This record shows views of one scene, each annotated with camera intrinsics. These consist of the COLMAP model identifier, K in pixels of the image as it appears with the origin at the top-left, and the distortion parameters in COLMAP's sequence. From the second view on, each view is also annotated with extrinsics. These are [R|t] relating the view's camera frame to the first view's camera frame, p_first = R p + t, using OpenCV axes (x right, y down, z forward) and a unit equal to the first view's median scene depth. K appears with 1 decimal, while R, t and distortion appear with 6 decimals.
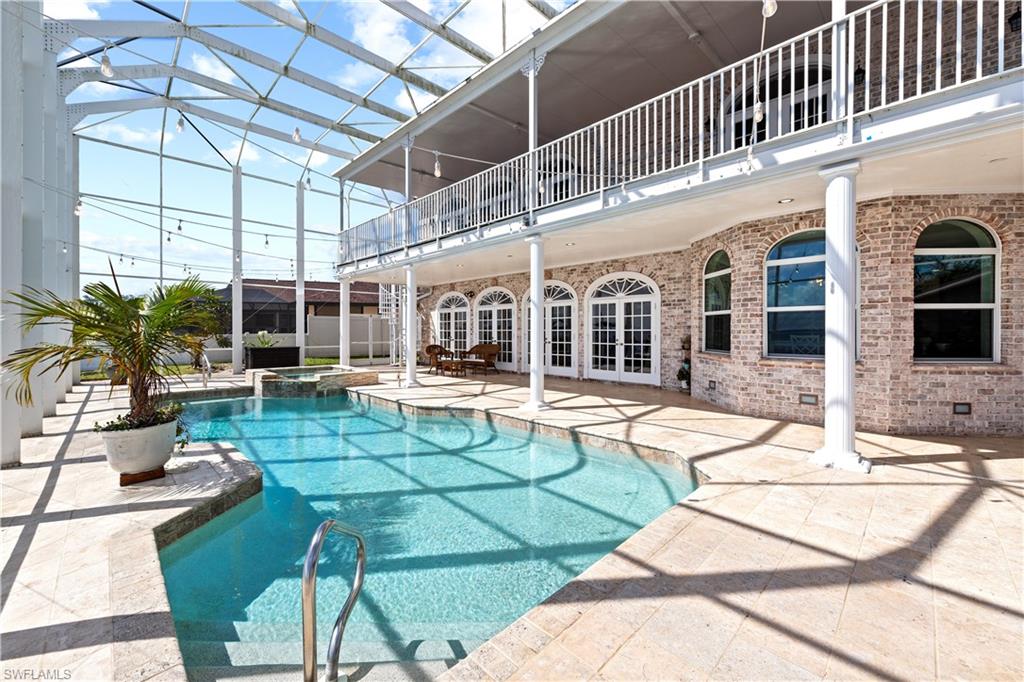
lens RADIAL K [[401.9, 0, 511.1], [0, 401.9, 336.2], [0, 0, 1]] dist [0.000678, 0.000065]
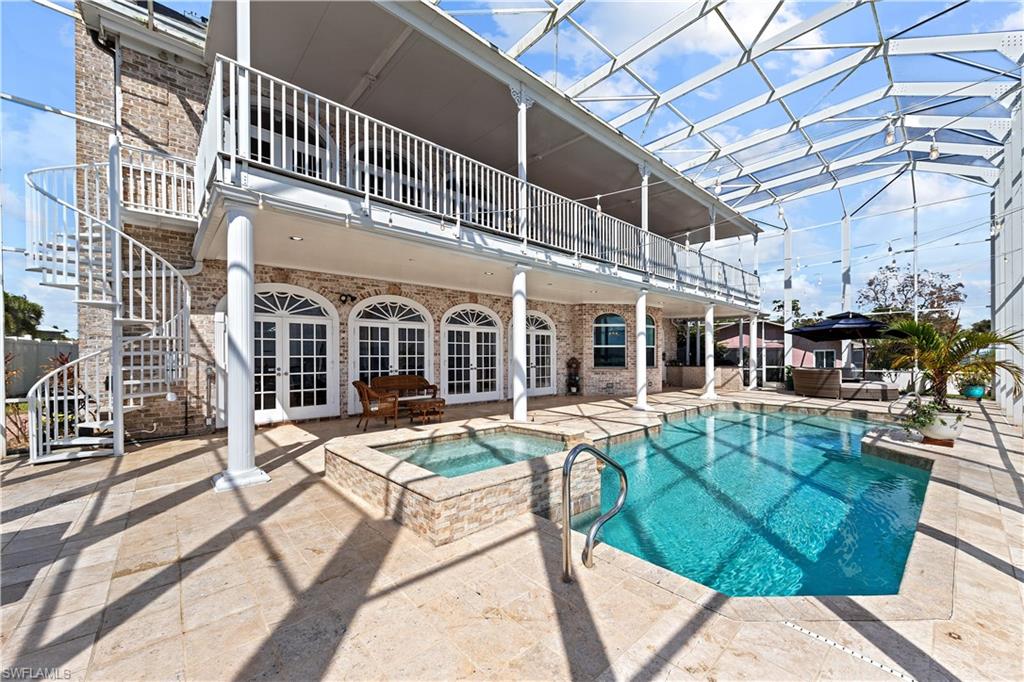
lens RADIAL K [[397.5, 0, 512.4], [0, 397.5, 362.0], [0, 0, 1]] dist [-0.000066, -0.000026]
pose [[0.042339, -0.014328, 0.999001, -0.816498], [0.017695, 0.999751, 0.013589, -0.011154], [-0.998947, 0.017102, 0.042582, 0.832652]]
